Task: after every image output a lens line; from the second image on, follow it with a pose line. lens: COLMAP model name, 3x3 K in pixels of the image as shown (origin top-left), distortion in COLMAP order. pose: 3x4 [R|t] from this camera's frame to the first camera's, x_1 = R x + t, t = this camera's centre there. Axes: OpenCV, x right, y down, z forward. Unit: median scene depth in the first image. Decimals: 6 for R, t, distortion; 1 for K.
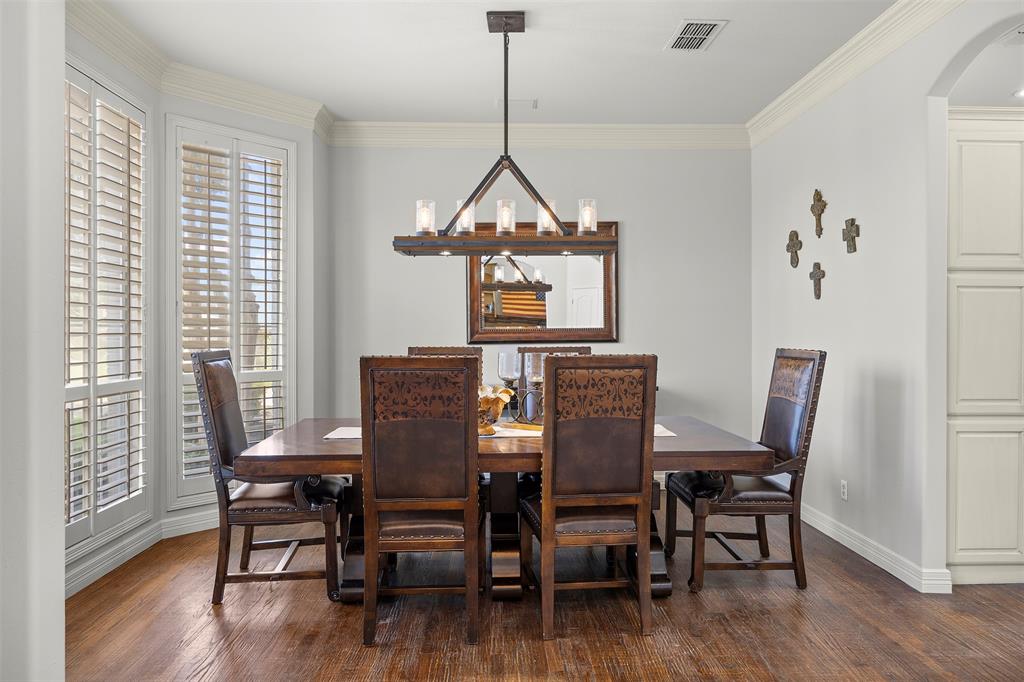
lens RADIAL K [[668.2, 0, 510.9], [0, 668.2, 332.4], [0, 0, 1]] dist [0.000324, -0.001603]
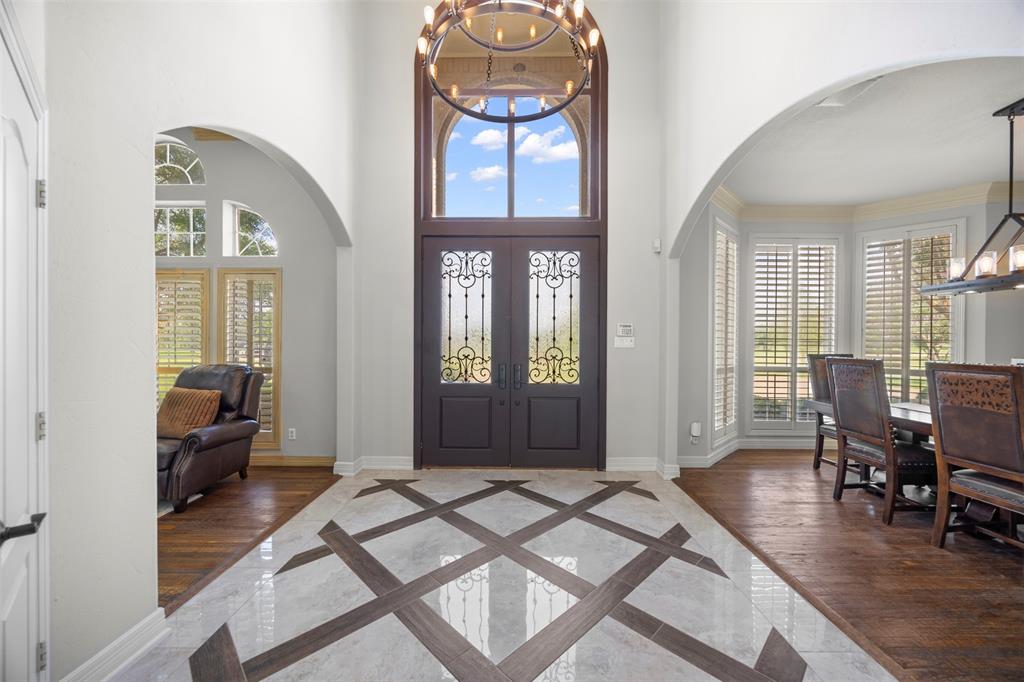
lens RADIAL K [[391.2, 0, 509.4], [0, 391.2, 343.1], [0, 0, 1]] dist [-0.003715, 0.000053]
pose [[-0.029965, 0.005719, -0.999535, 0.988208], [-0.010538, 0.999926, 0.006037, -0.004169], [0.999495, 0.010714, -0.029902, 0.040746]]
